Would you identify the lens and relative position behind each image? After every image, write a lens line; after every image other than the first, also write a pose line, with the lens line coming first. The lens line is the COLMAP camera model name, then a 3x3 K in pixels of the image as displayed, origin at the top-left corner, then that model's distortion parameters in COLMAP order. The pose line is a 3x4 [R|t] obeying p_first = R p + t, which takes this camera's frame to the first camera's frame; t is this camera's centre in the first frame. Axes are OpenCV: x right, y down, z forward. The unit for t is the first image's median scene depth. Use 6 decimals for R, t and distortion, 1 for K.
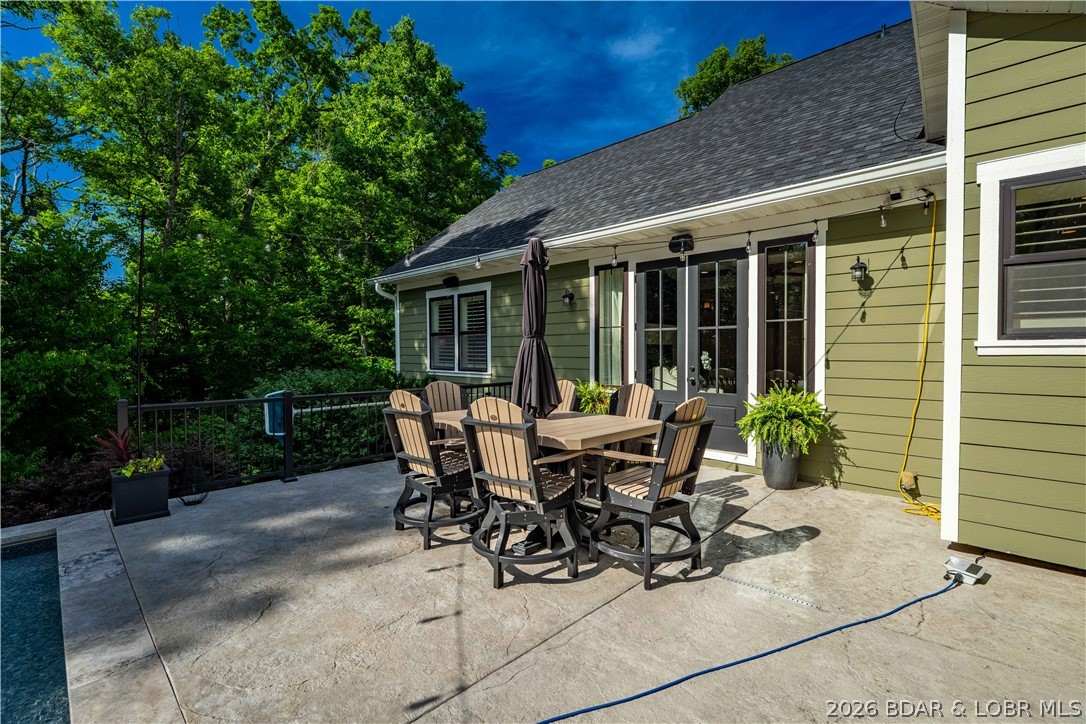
lens RADIAL K [[480.5, 0, 535.8], [0, 480.5, 357.8], [0, 0, 1]] dist [-0.000935, -0.000139]
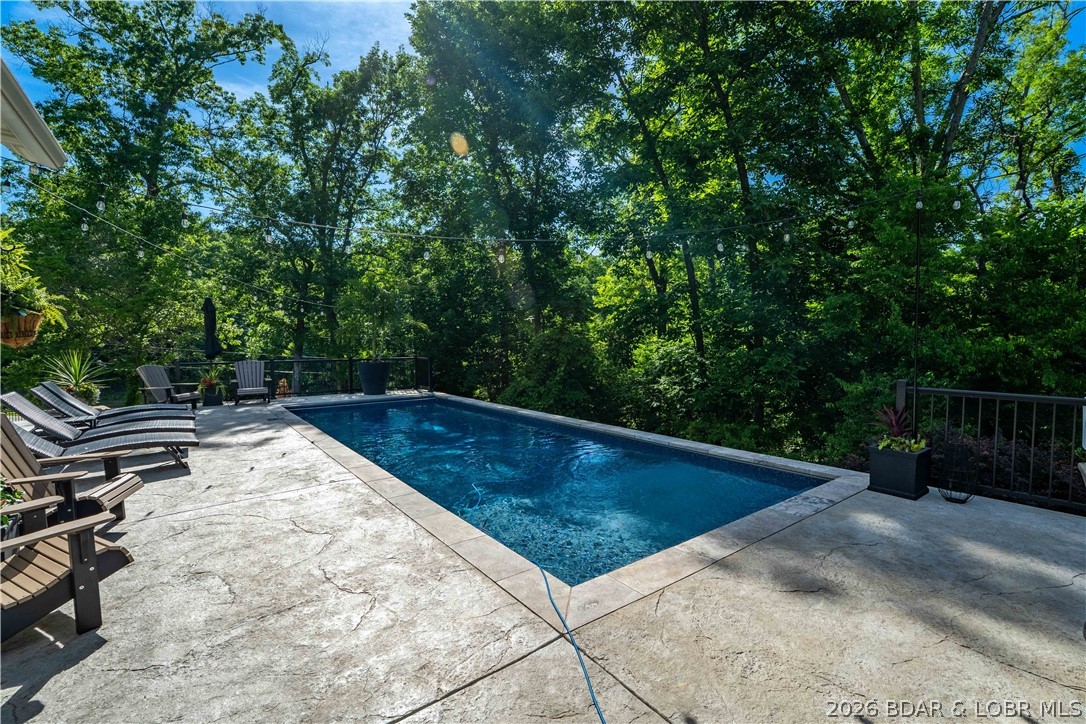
lens RADIAL K [[480.5, 0, 550.8], [0, 480.5, 363.6], [0, 0, 1]] dist [-0.000935, -0.000139]
pose [[-0.148279, 0.049960, -0.987683, 0.237873], [-0.016768, 0.998453, 0.053022, 0.008676], [0.988803, 0.024423, -0.147212, 0.324653]]
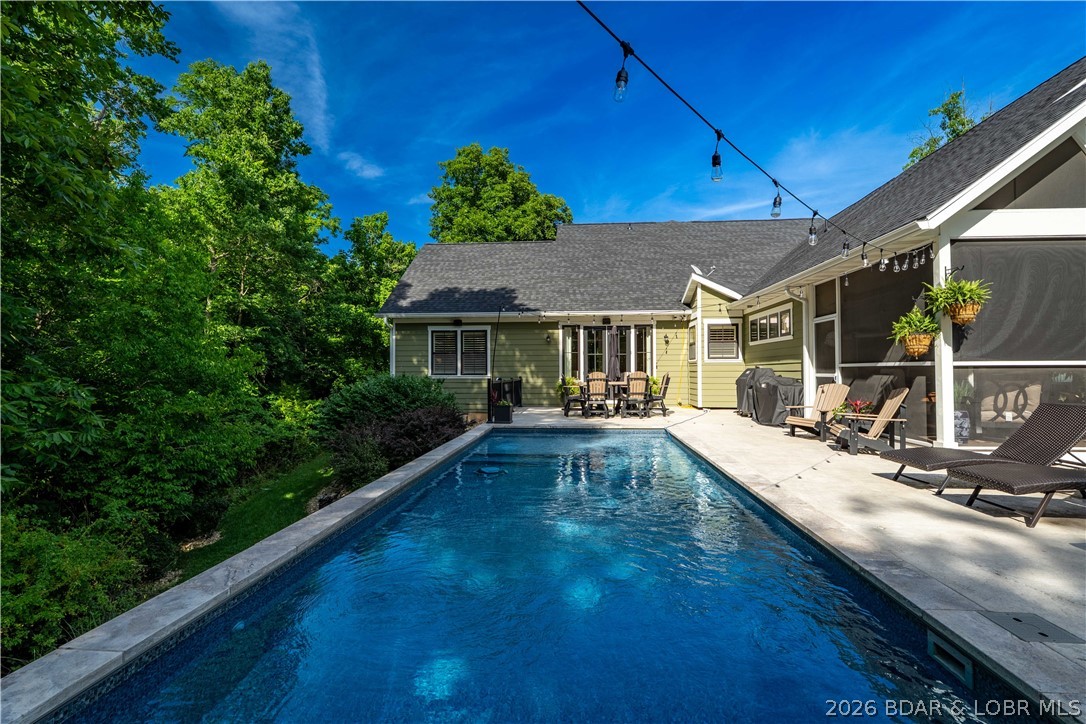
lens RADIAL K [[480.5, 0, 541.7], [0, 480.5, 366.5], [0, 0, 1]] dist [-0.000935, -0.000139]
pose [[0.788572, 0.010825, 0.614848, -1.854216], [0.009408, 0.999516, -0.029663, 0.092070], [-0.614871, 0.029176, 0.788088, -0.966928]]
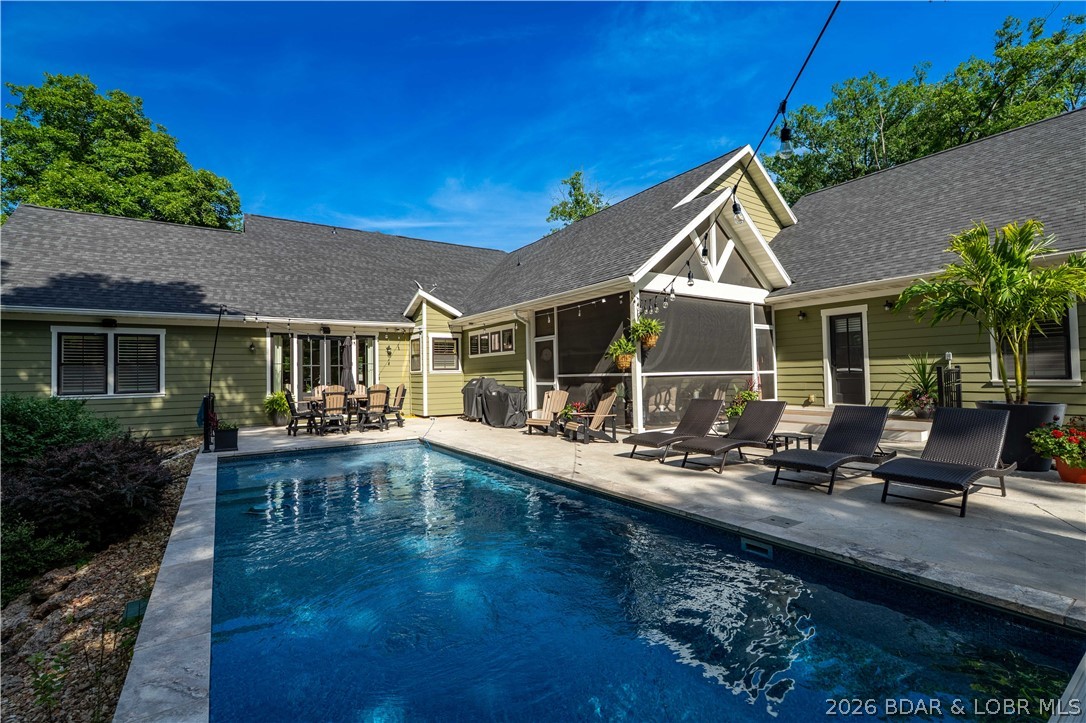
lens RADIAL K [[480.5, 0, 535.7], [0, 480.5, 366.1], [0, 0, 1]] dist [-0.000935, -0.000139]
pose [[0.238053, 0.022342, 0.970995, -2.117289], [0.039199, 0.998700, -0.032590, 0.070931], [-0.970461, 0.045820, 0.236868, -0.692236]]
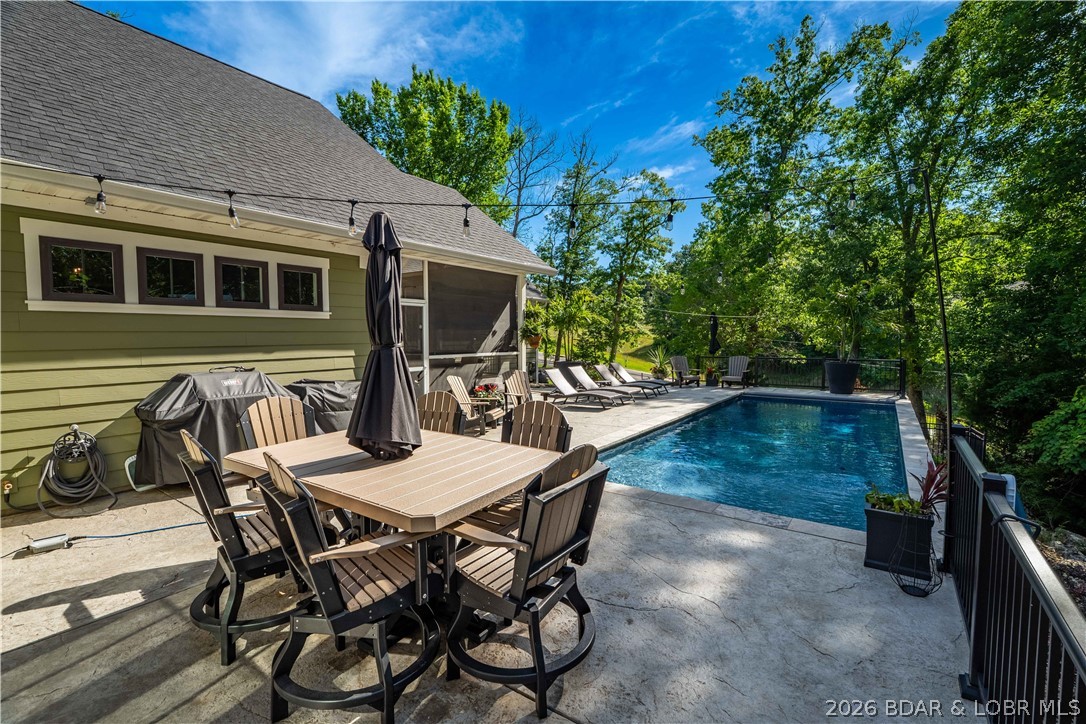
lens RADIAL K [[480.5, 0, 539.7], [0, 480.5, 362.1], [0, 0, 1]] dist [-0.000935, -0.000139]
pose [[-0.990512, 0.014232, -0.136688, -0.104222], [0.003495, 0.996910, 0.078469, -0.060979], [0.137383, 0.077247, -0.987501, 1.367015]]
